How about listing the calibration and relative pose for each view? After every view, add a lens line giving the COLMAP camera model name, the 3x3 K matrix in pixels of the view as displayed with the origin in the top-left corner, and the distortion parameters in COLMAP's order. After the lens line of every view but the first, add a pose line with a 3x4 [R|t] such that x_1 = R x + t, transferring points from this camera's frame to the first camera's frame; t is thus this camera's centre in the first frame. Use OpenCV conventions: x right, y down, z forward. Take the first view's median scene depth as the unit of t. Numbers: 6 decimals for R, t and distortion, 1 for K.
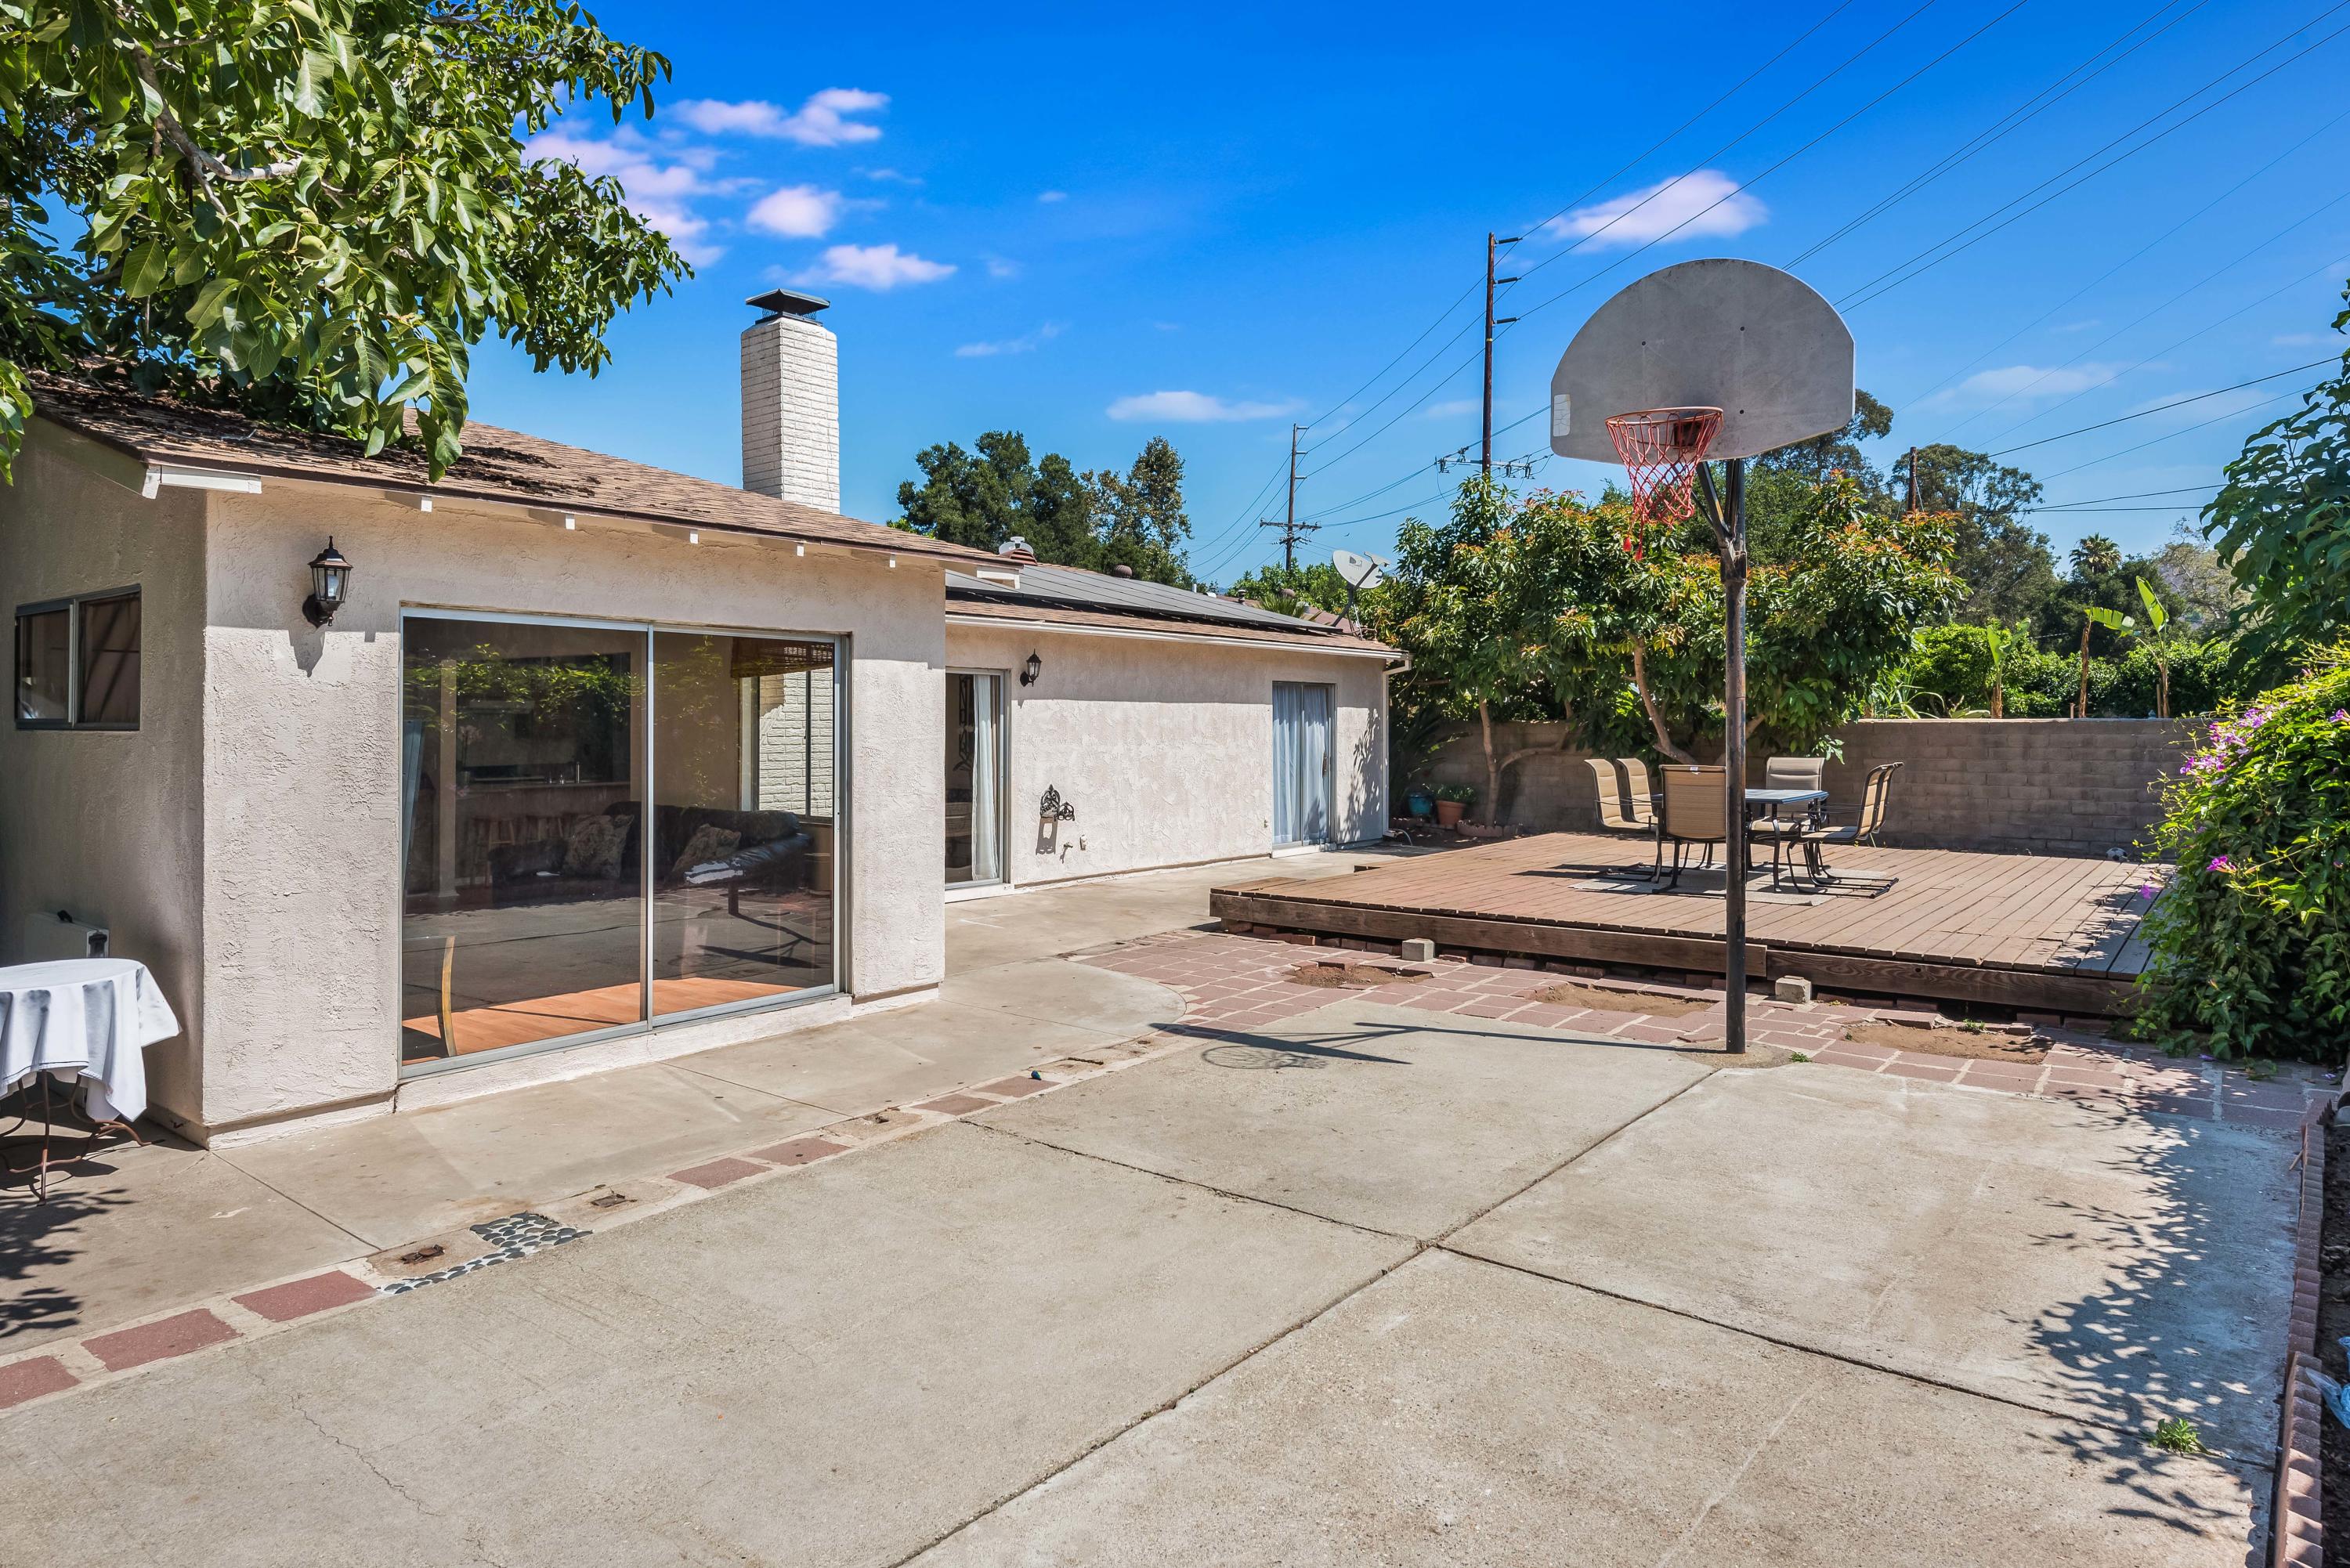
lens RADIAL K [[1448.3, 0, 1173.9], [0, 1448.3, 727.8], [0, 0, 1]] dist [0.006260, 0.000360]
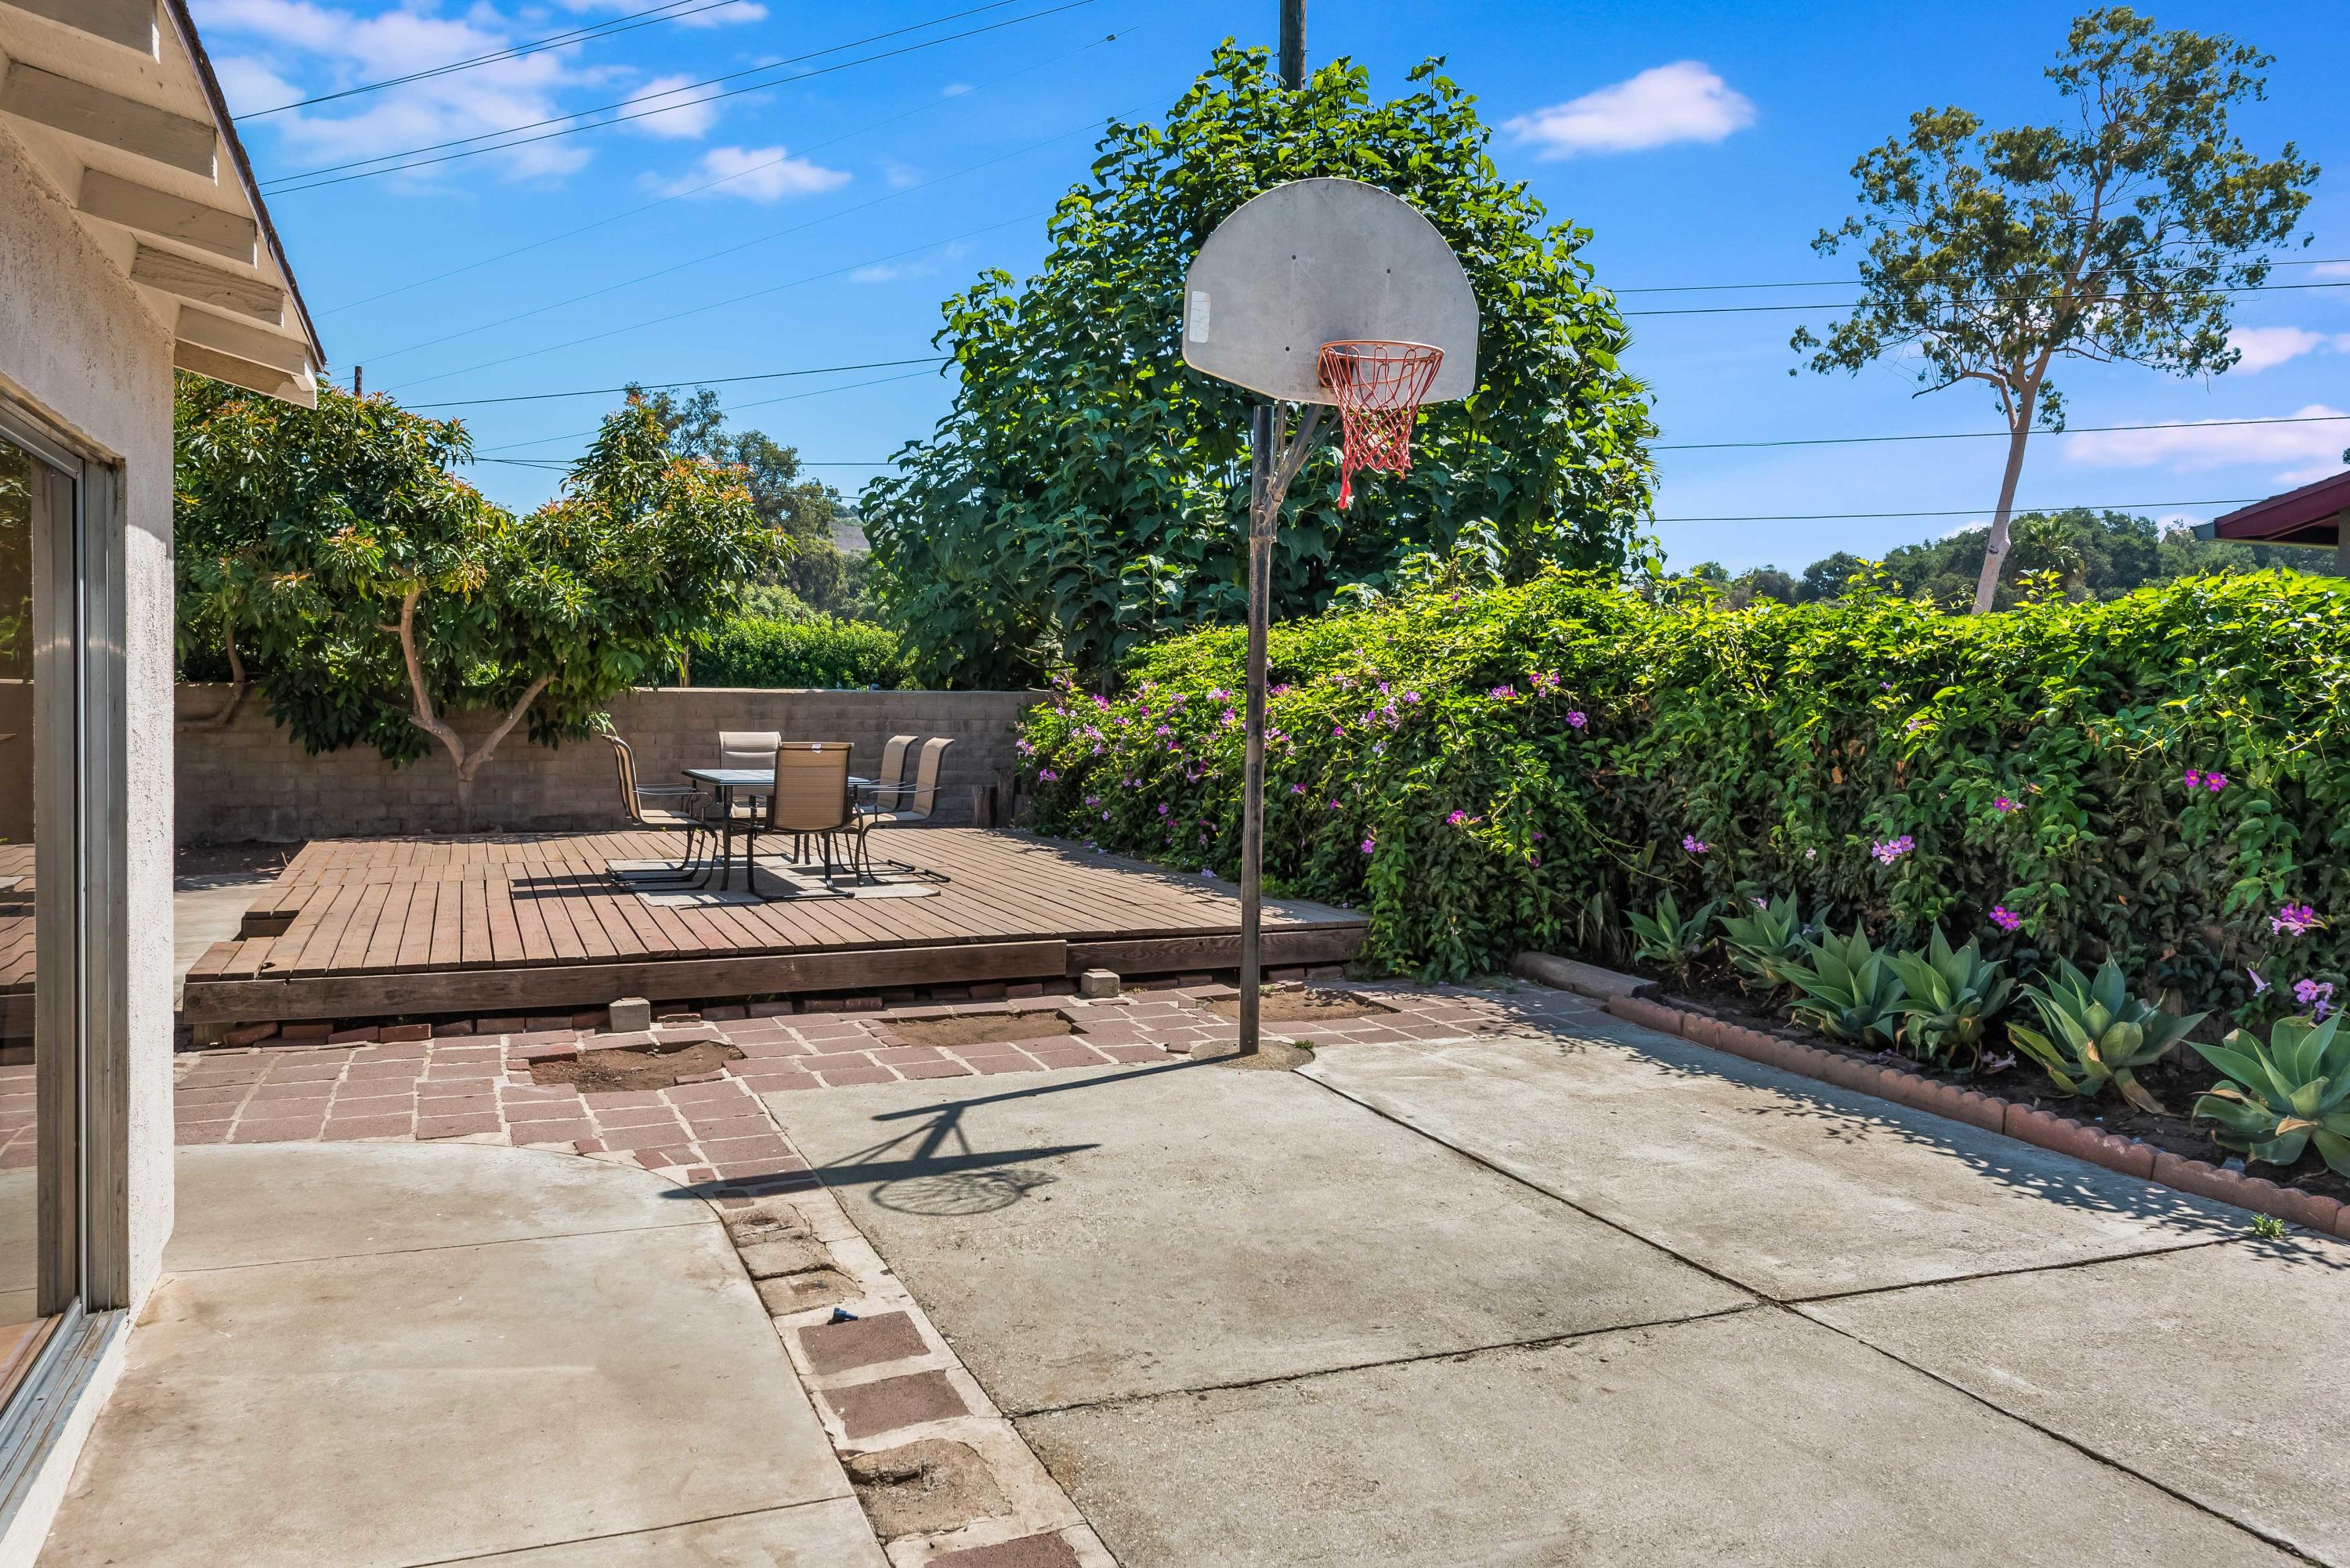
lens RADIAL K [[1652.3, 0, 1175.0], [0, 1652.3, 784.0], [0, 0, 1]] dist [0.007715, -0.003853]
pose [[0.500372, -0.041641, 0.864809, -0.757910], [-0.003639, 0.998733, 0.050195, 0.005019], [-0.865803, -0.028263, 0.499586, 0.762933]]
